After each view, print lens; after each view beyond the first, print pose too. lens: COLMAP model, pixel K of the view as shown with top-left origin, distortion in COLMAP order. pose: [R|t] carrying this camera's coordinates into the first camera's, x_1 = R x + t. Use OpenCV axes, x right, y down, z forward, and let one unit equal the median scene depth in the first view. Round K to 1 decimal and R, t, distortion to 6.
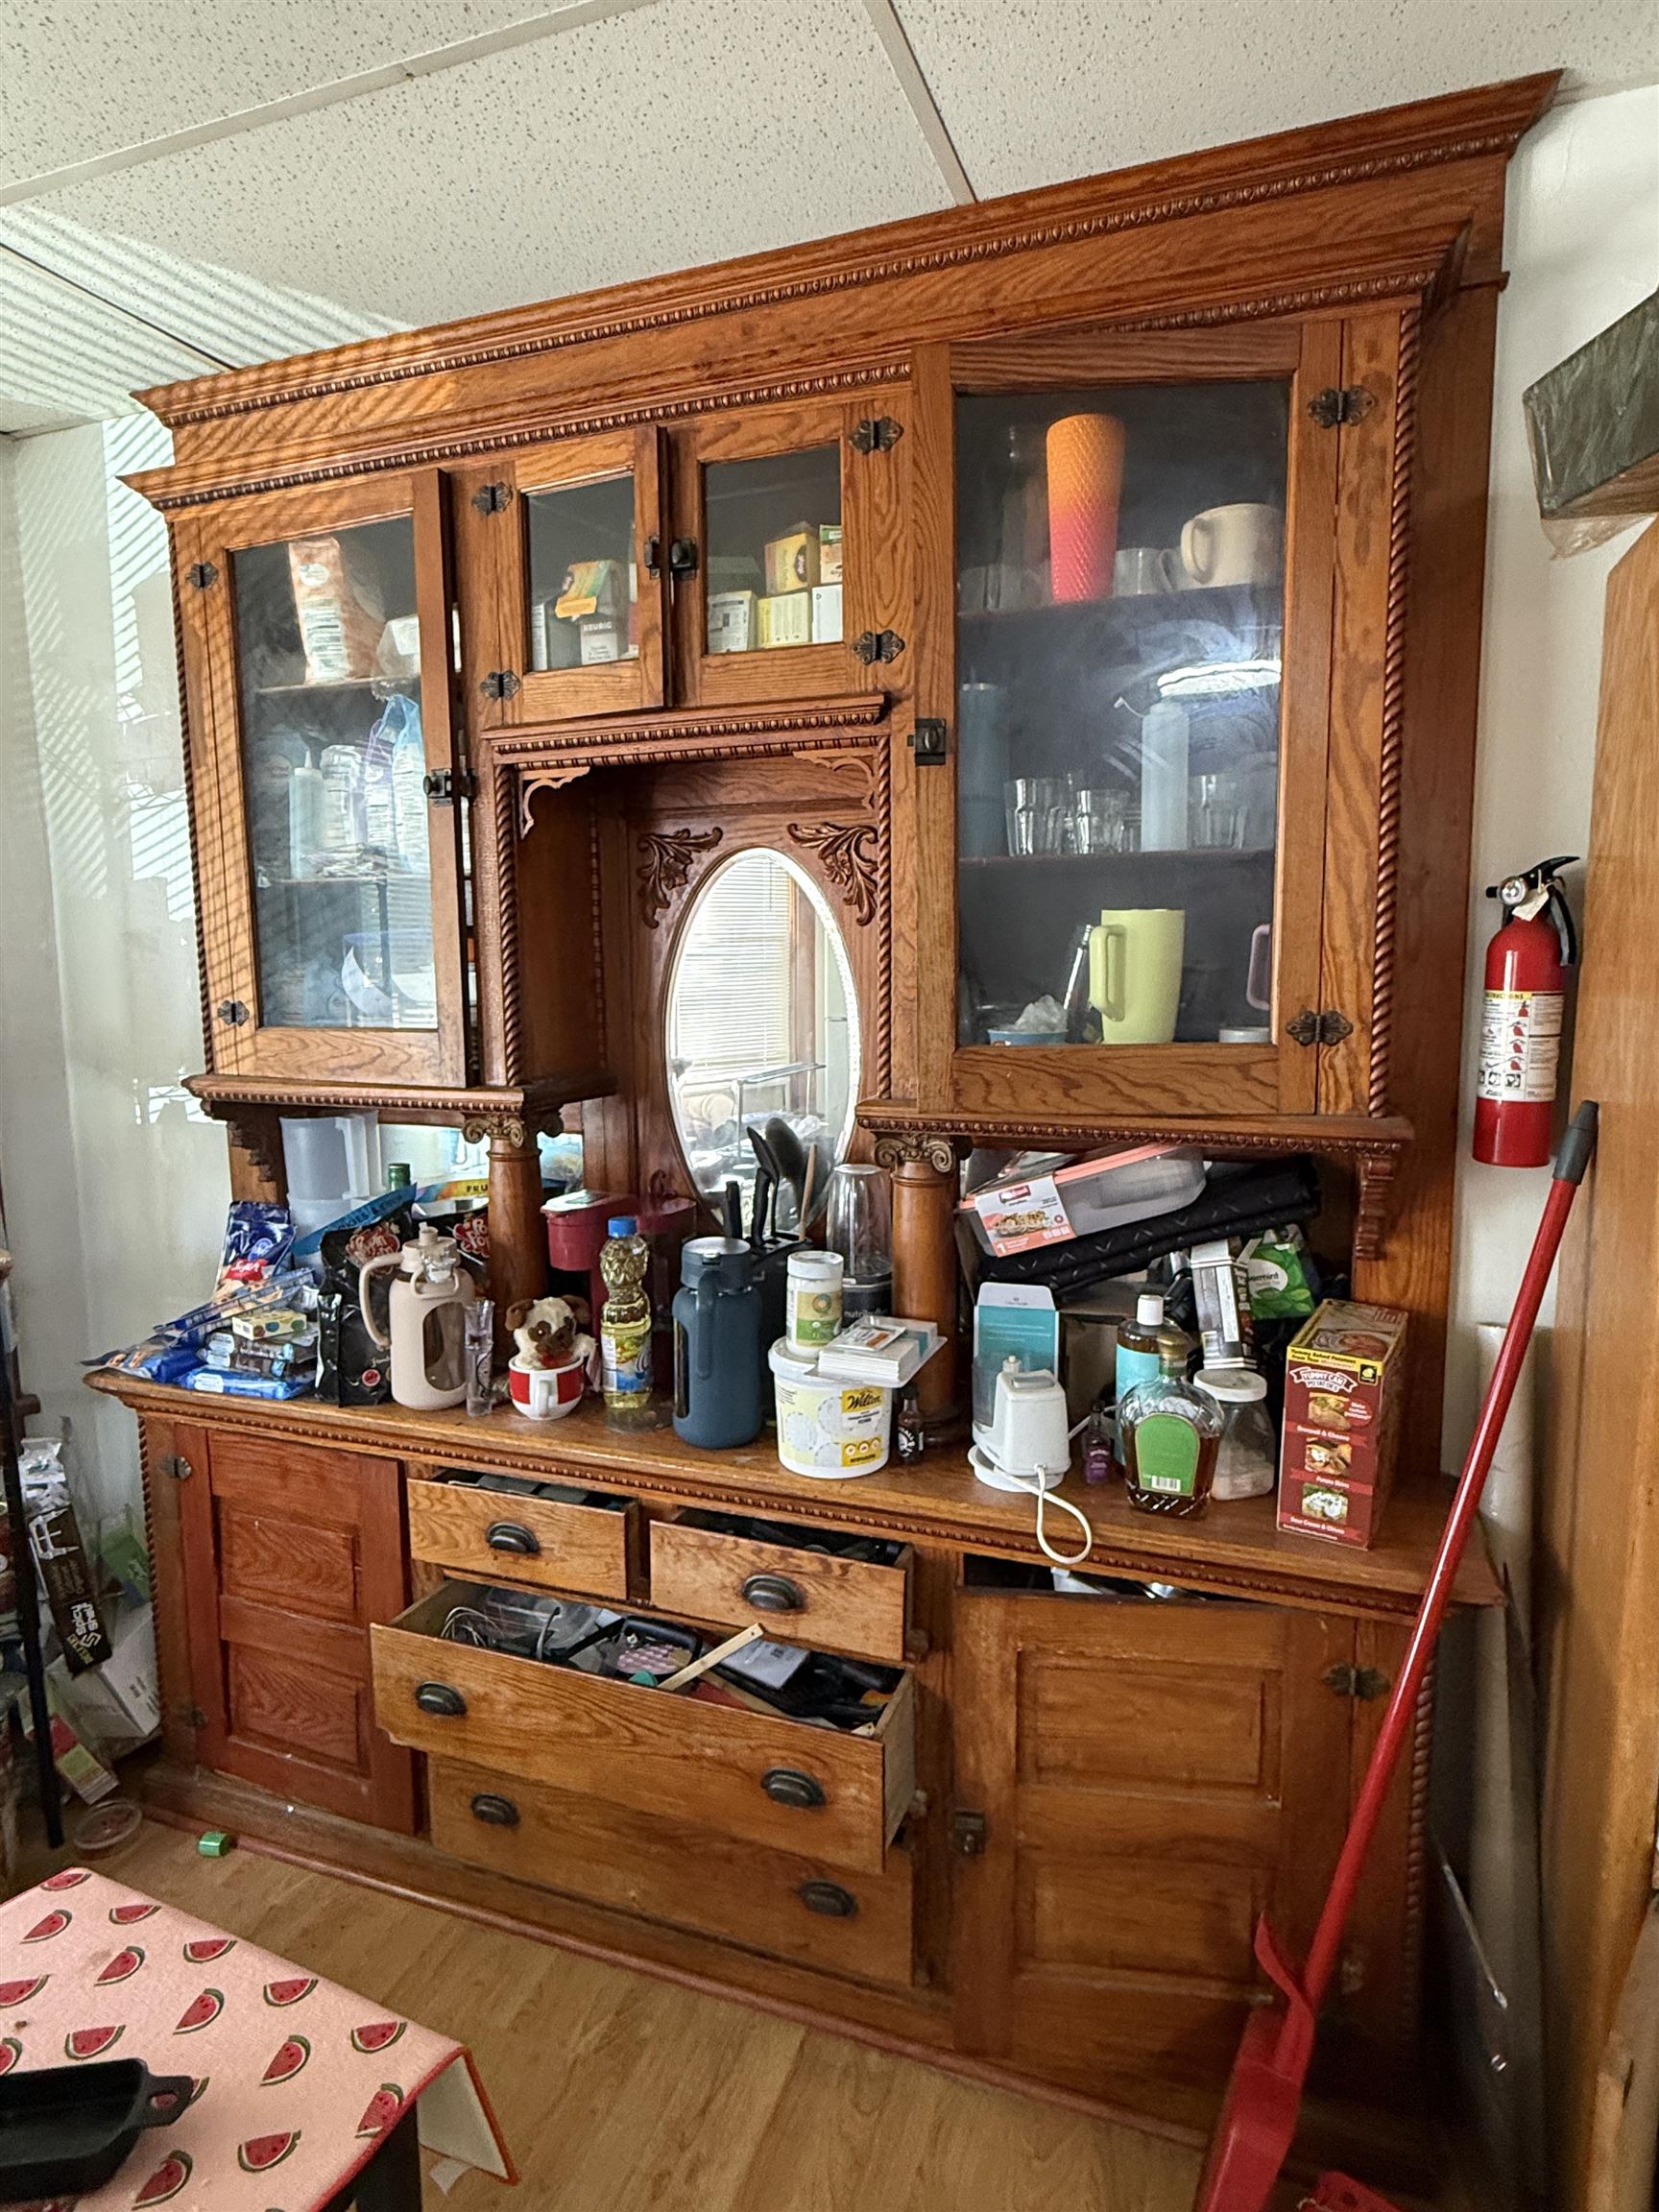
lens RADIAL K [[1213.9, 0, 832.2], [0, 1213.9, 1096.3], [0, 0, 1]] dist [-0.000330, -0.000320]
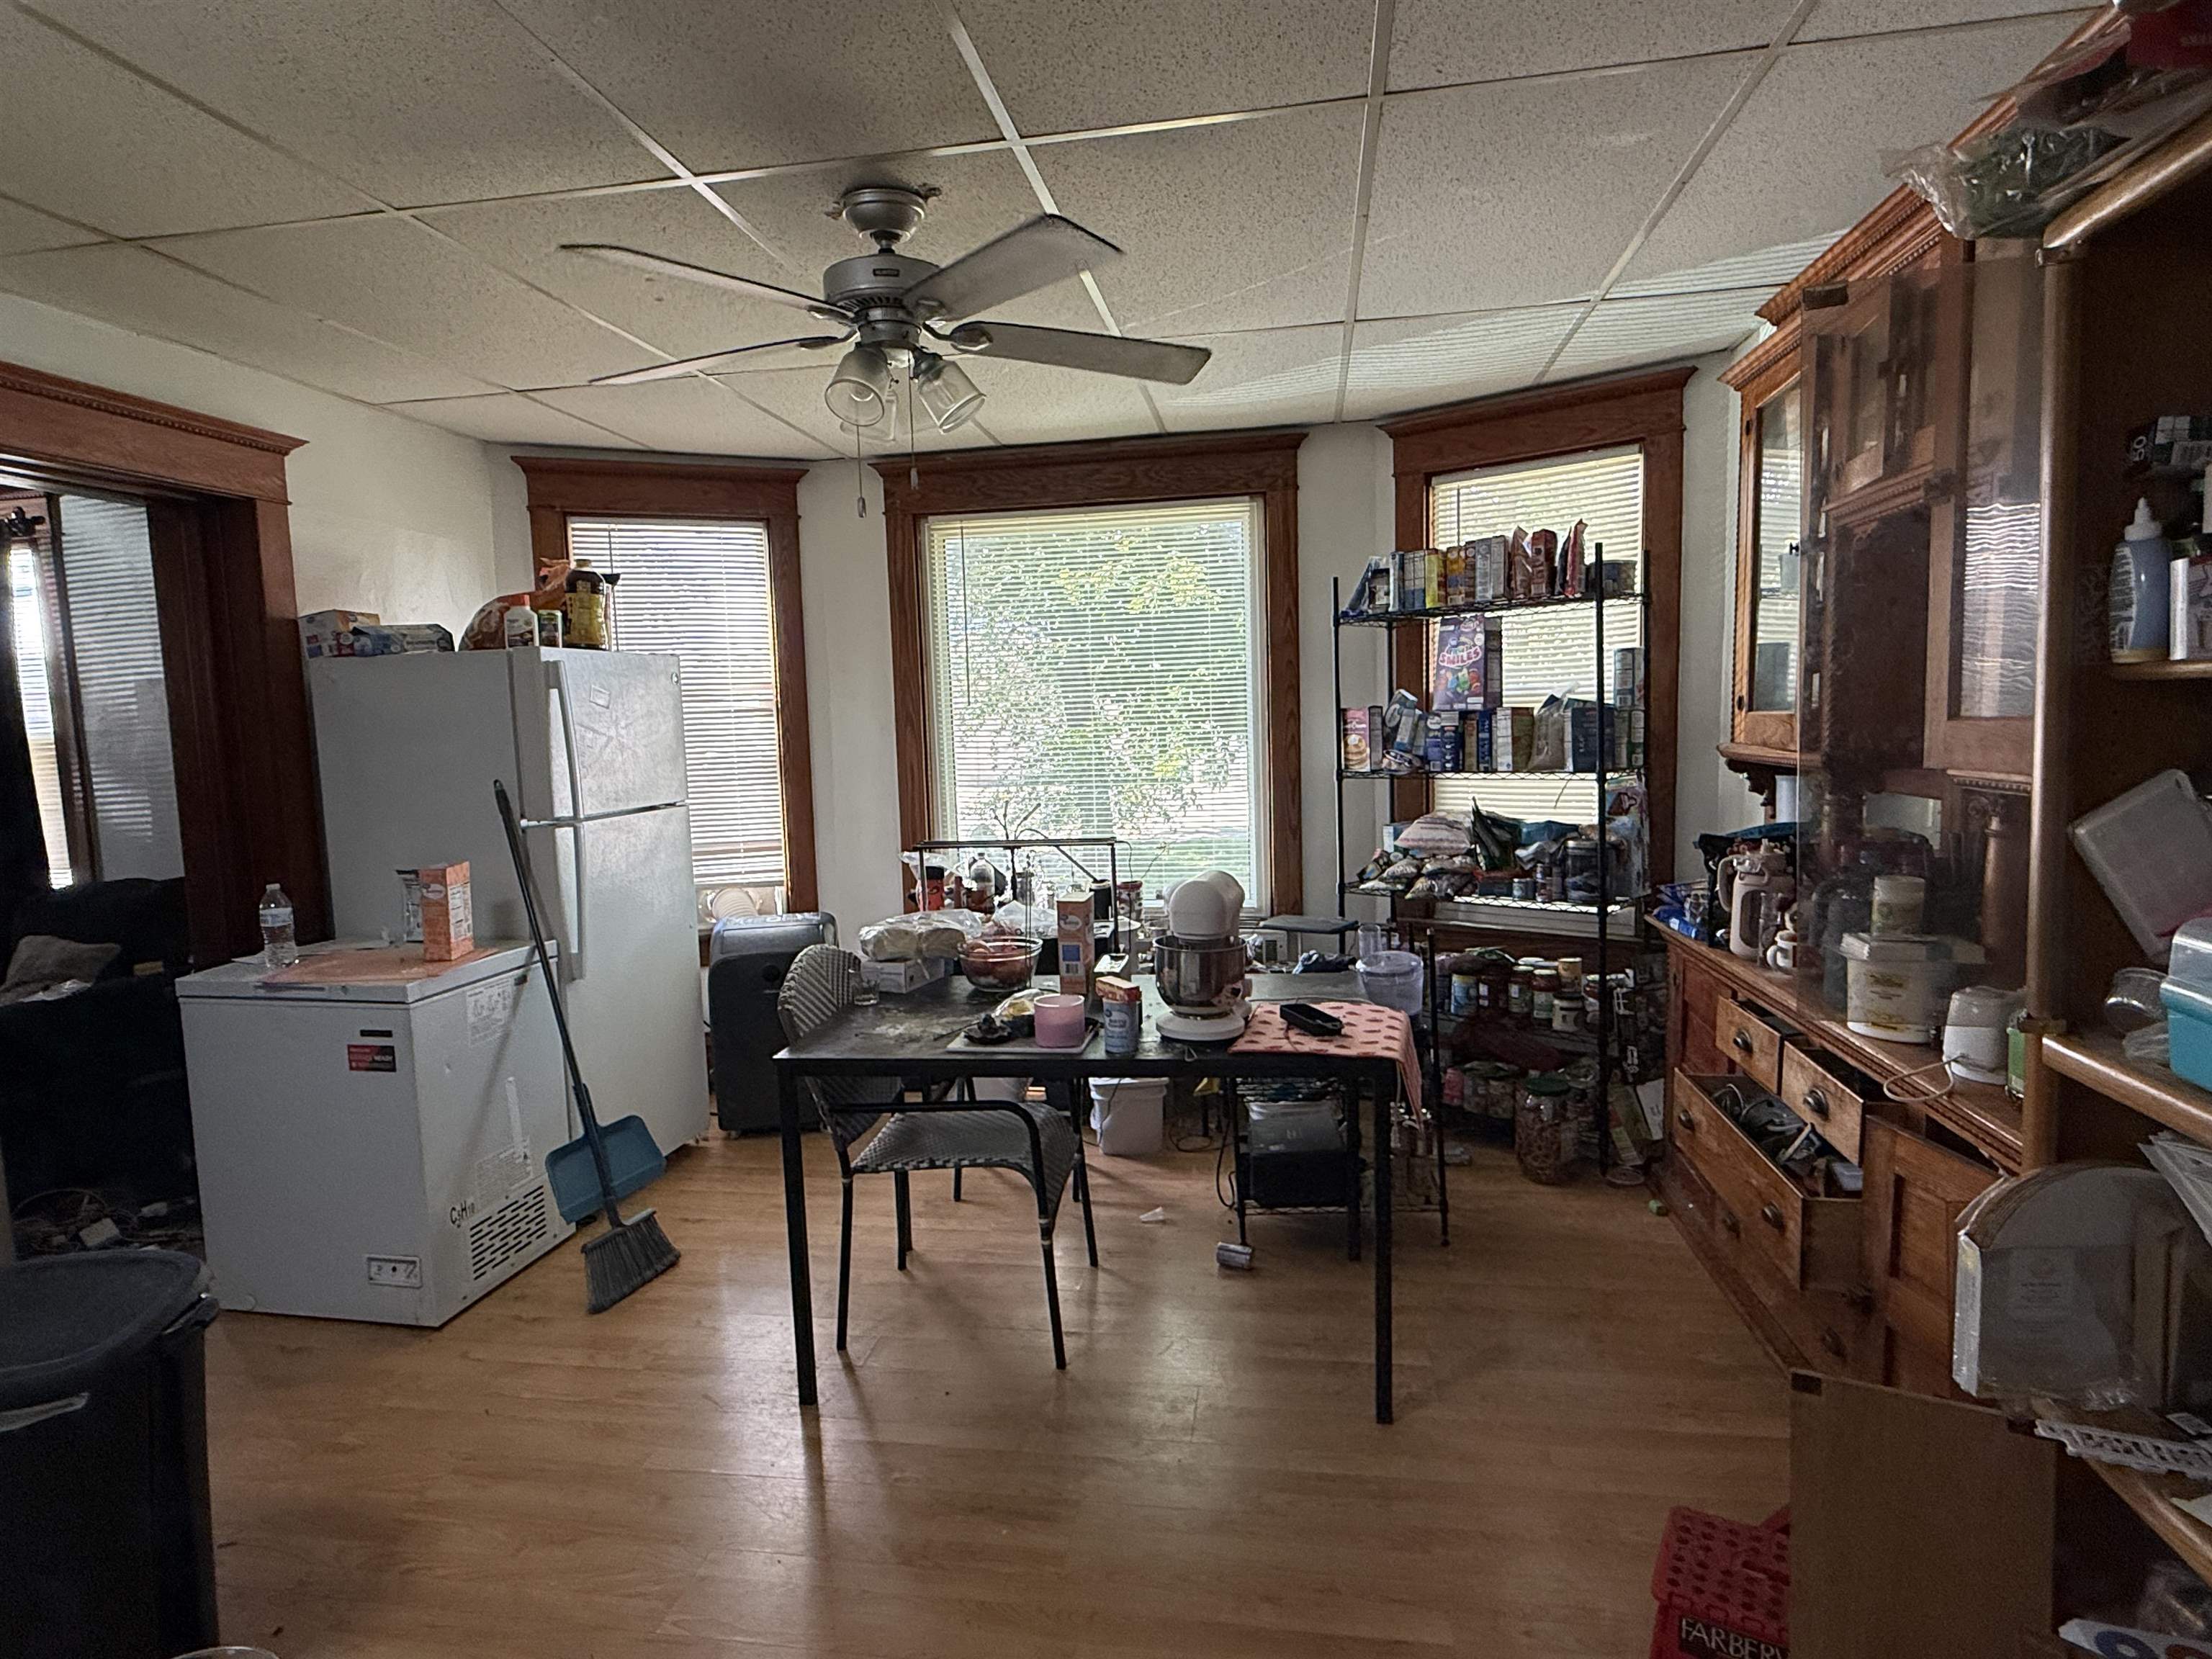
lens RADIAL K [[1213.9, 0, 1095.7], [0, 1213.9, 834.5], [0, 0, 1]] dist [-0.000330, -0.000320]
pose [[0.181560, 0.103689, -0.977898, 1.129882], [-0.095759, 0.991564, 0.087359, 0.052943], [0.978706, 0.077782, 0.189958, -0.122073]]
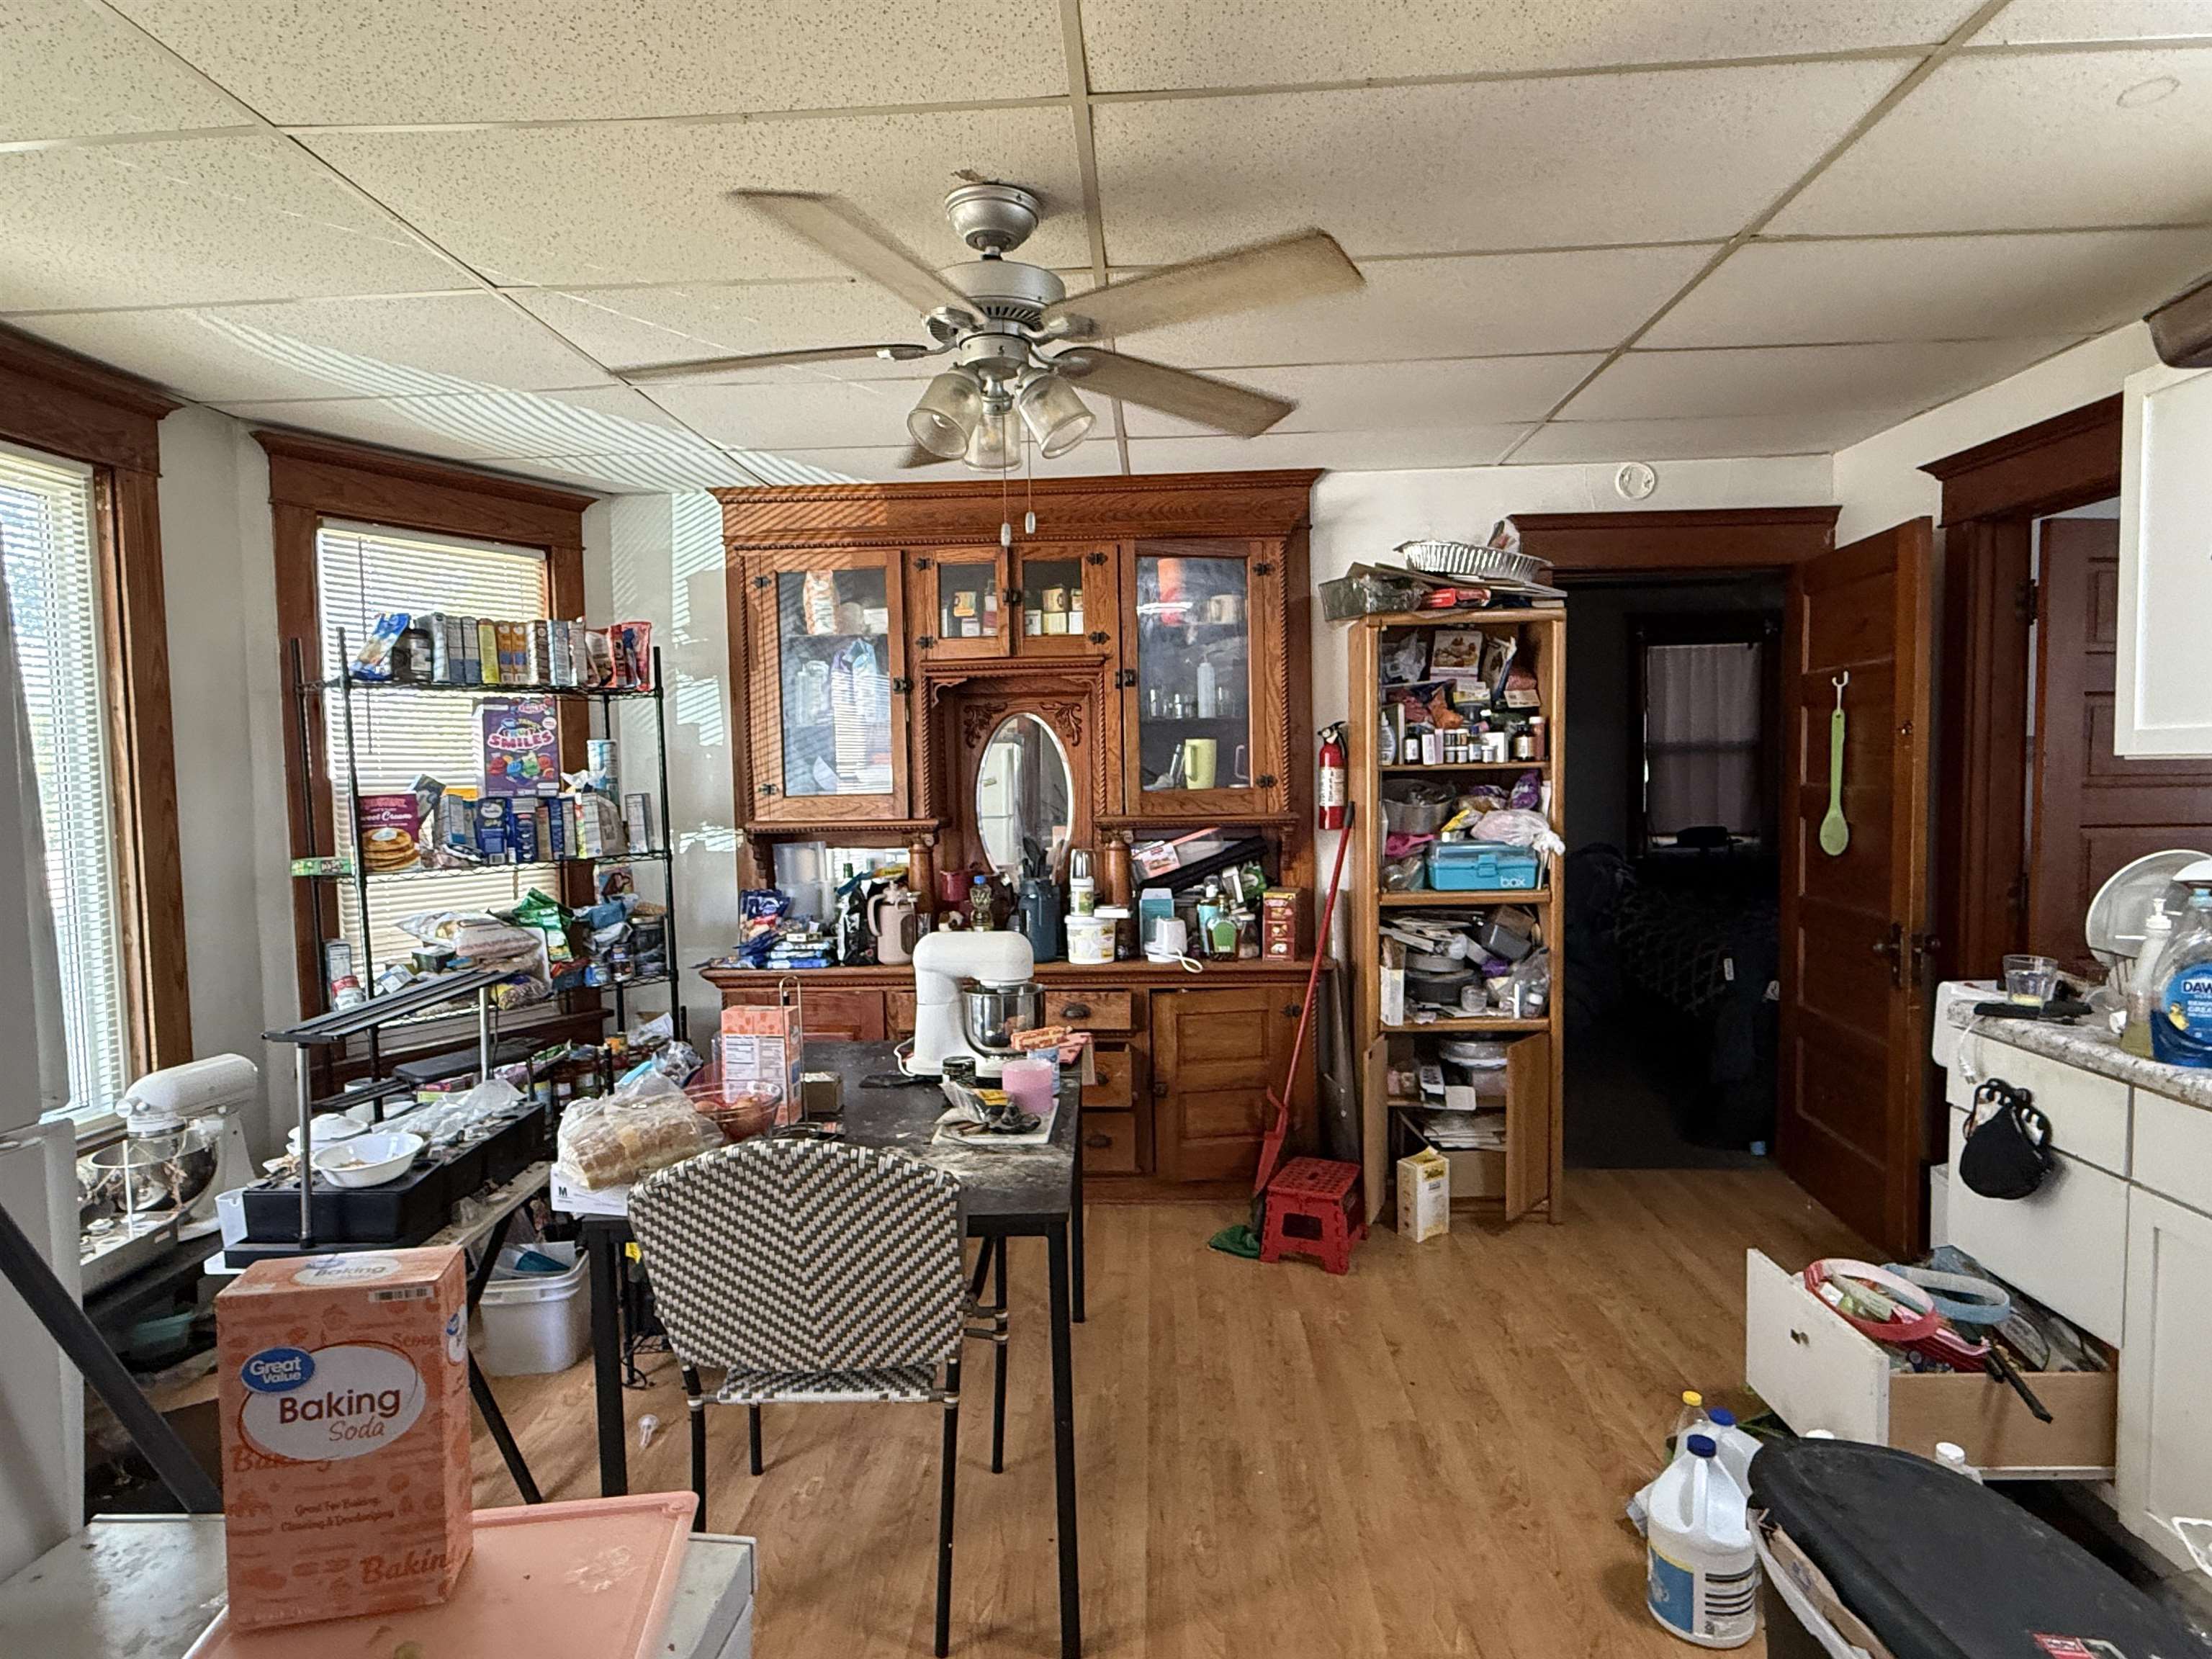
lens RADIAL K [[1213.9, 0, 1095.7], [0, 1213.9, 834.5], [0, 0, 1]] dist [-0.000330, -0.000320]
pose [[0.954213, -0.022417, 0.298288, -0.725515], [0.045635, 0.996425, -0.071100, 0.220549], [-0.295628, 0.081457, 0.951824, -1.370830]]
